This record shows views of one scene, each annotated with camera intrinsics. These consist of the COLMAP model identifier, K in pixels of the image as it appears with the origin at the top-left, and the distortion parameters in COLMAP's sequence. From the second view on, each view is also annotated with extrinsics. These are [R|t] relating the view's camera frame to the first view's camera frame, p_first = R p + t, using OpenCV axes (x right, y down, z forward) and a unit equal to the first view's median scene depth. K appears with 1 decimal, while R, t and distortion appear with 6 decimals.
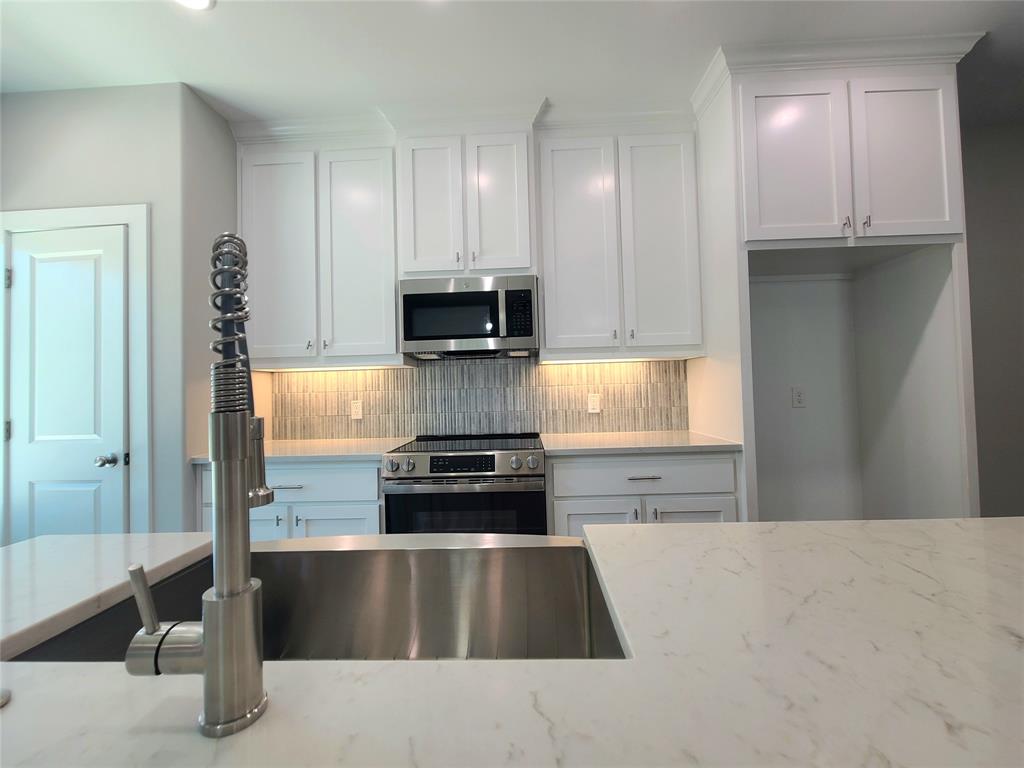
lens RADIAL K [[419.6, 0, 511.7], [0, 419.6, 376.3], [0, 0, 1]] dist [0.000734, -0.000544]
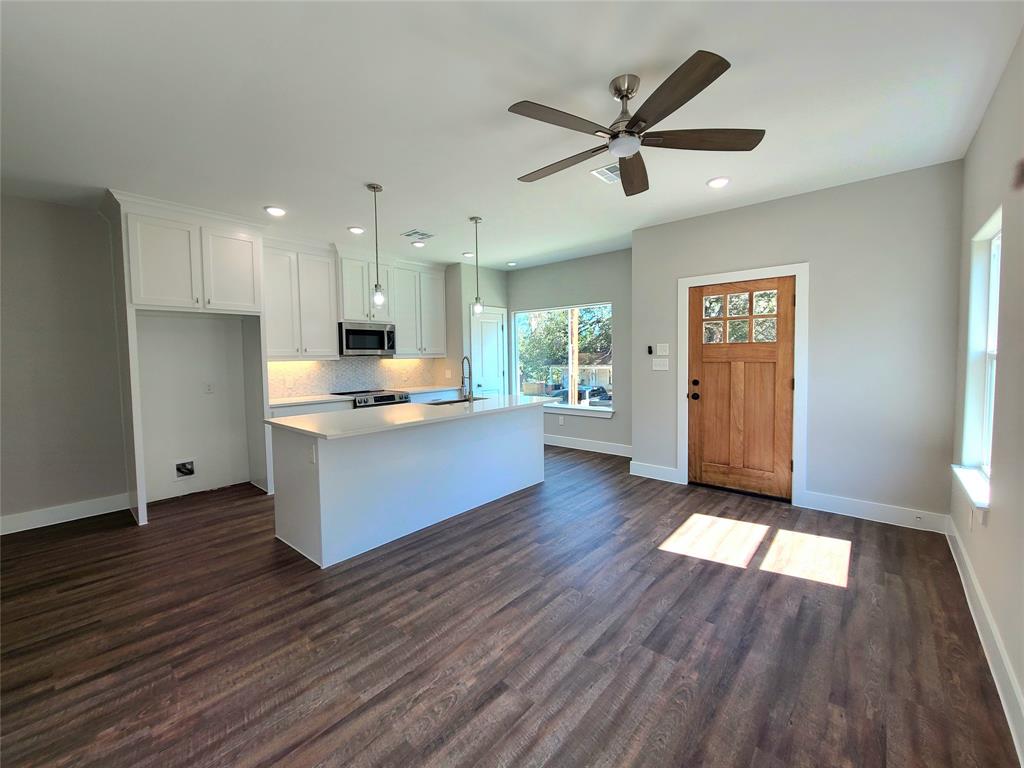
lens RADIAL K [[419.6, 0, 511.7], [0, 419.6, 376.3], [0, 0, 1]] dist [0.000734, -0.000544]
pose [[0.636868, -0.023679, 0.770609, -1.587788], [-0.024736, 0.998386, 0.051122, -0.087506], [-0.770576, -0.051620, 0.635255, -1.263546]]
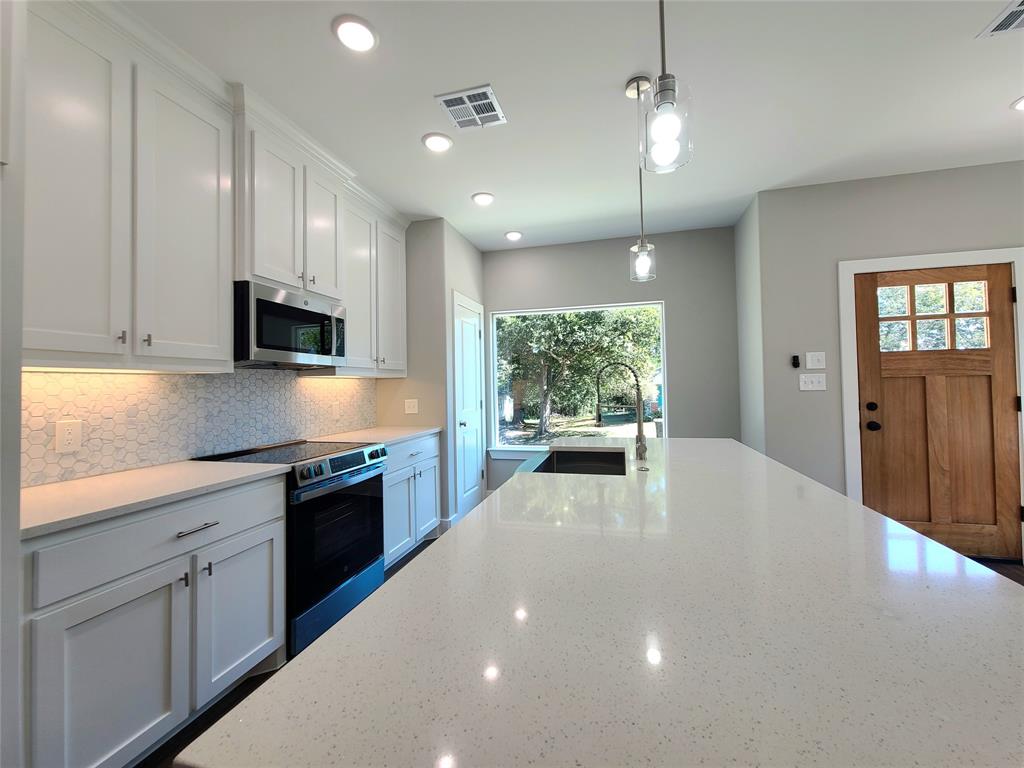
lens RADIAL K [[419.6, 0, 511.7], [0, 419.6, 376.3], [0, 0, 1]] dist [0.000734, -0.000544]
pose [[0.231344, 0.045286, 0.971817, -1.131345], [-0.018008, 0.998944, -0.042264, 0.007595], [-0.972705, -0.007723, 0.231916, 0.255796]]
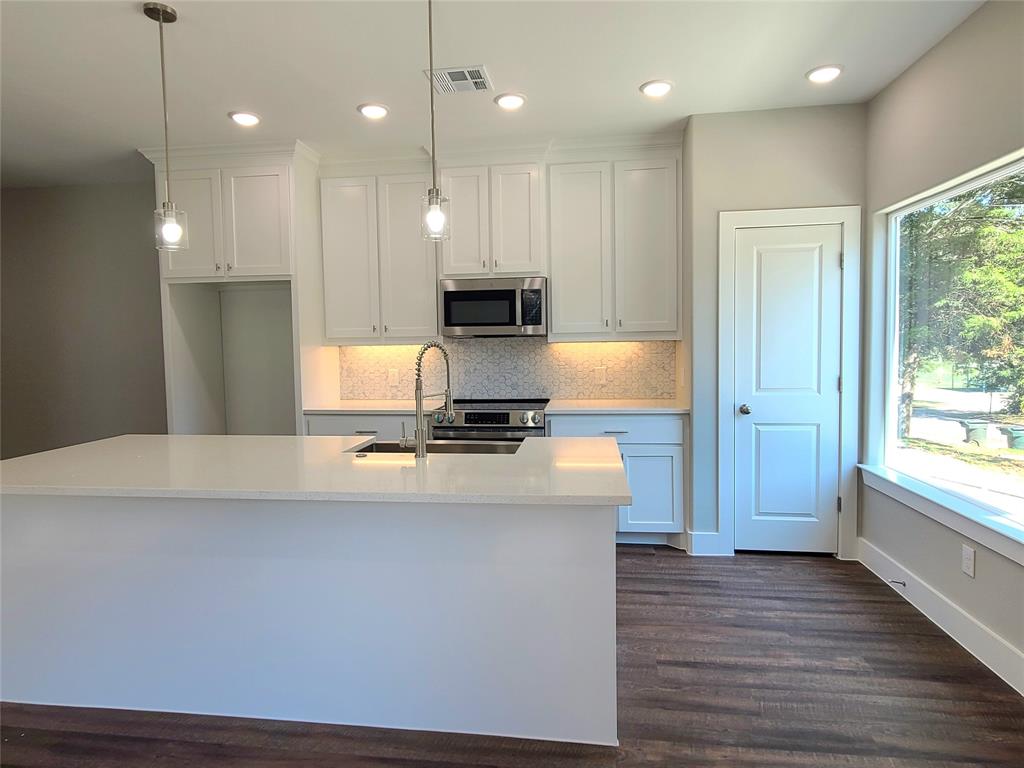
lens RADIAL K [[596.7, 0, 508.8], [0, 596.7, 373.6], [0, 0, 1]] dist [0.001218, -0.000195]
pose [[0.994266, 0.016489, -0.105654, 0.160047], [-0.006890, 0.995865, 0.090586, -0.121043], [0.106710, -0.089339, 0.990268, -0.943235]]
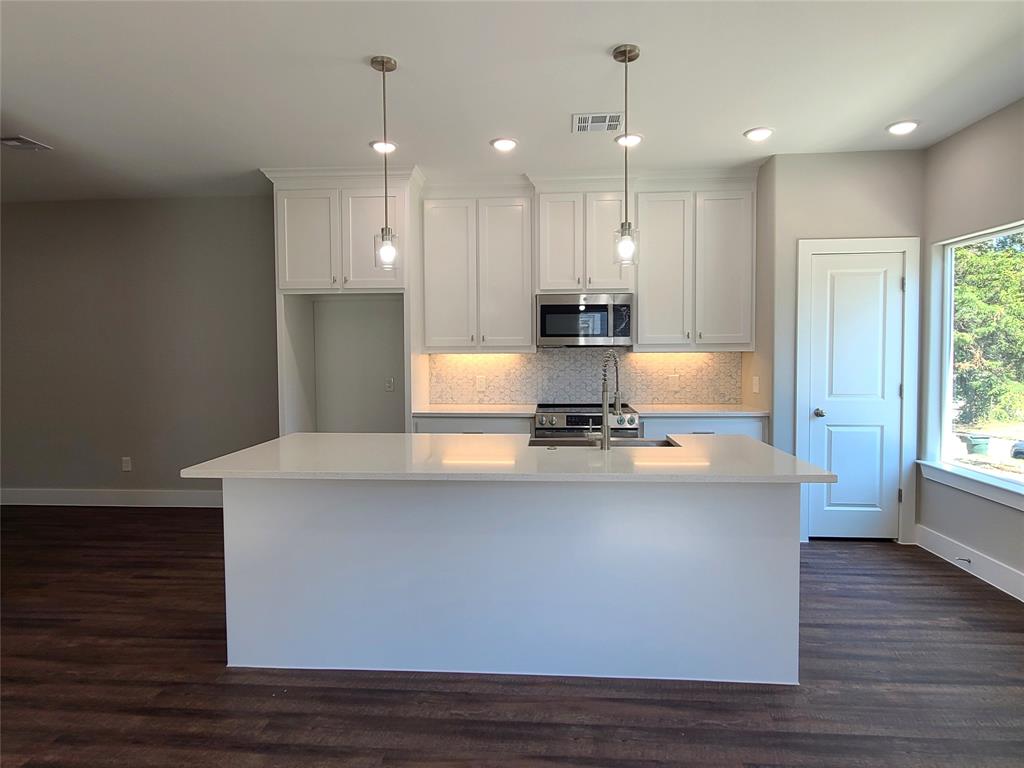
lens RADIAL K [[596.7, 0, 508.8], [0, 596.7, 373.6], [0, 0, 1]] dist [0.001218, -0.000195]
pose [[0.998713, 0.021595, -0.045898, -0.296700], [-0.018157, 0.997090, 0.074046, -0.121716], [0.047363, -0.073117, 0.996198, -1.179586]]
